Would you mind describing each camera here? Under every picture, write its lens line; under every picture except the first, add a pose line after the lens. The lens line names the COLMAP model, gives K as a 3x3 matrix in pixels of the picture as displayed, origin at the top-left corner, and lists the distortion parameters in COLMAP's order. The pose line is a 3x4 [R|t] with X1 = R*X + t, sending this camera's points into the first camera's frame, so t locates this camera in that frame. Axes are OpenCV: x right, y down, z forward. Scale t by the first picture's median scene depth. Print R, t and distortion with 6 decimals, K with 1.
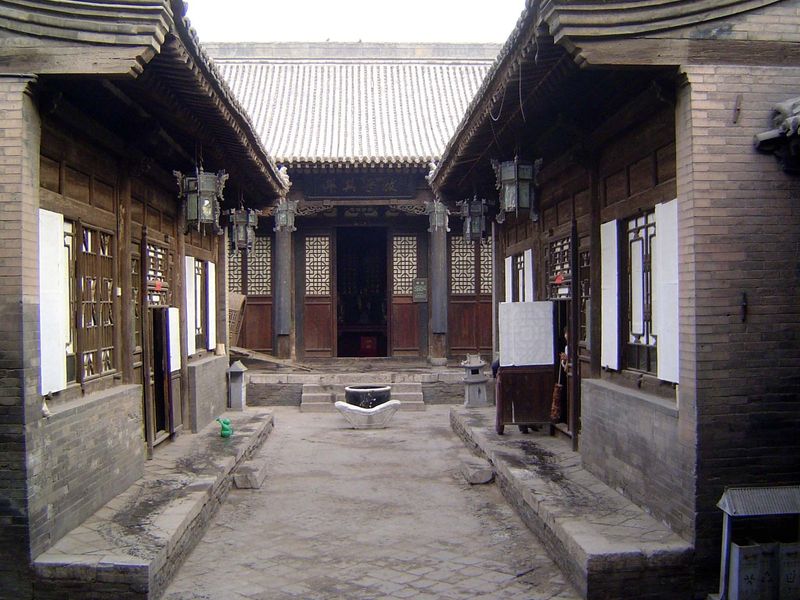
lens RADIAL K [[904.1, 0, 400.0], [0, 904.1, 300.0], [0, 0, 1]] dist [-0.123454, -0.021928]
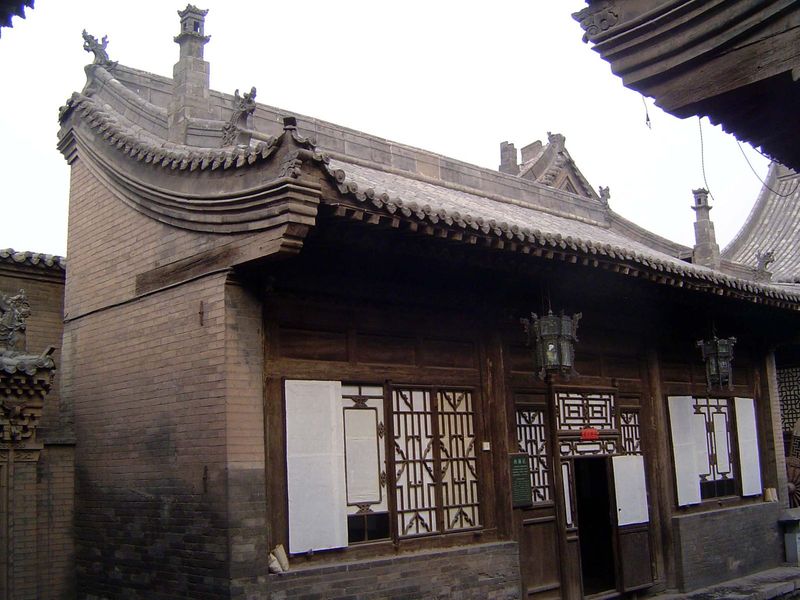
lens RADIAL K [[904.1, 0, 400.0], [0, 904.1, 300.0], [0, 0, 1]] dist [-0.123454, -0.021928]
pose [[0.654741, -0.152960, -0.740215, 0.426371], [0.040739, 0.985028, -0.167514, -0.006286], [0.754755, 0.079523, 0.651169, 0.290620]]
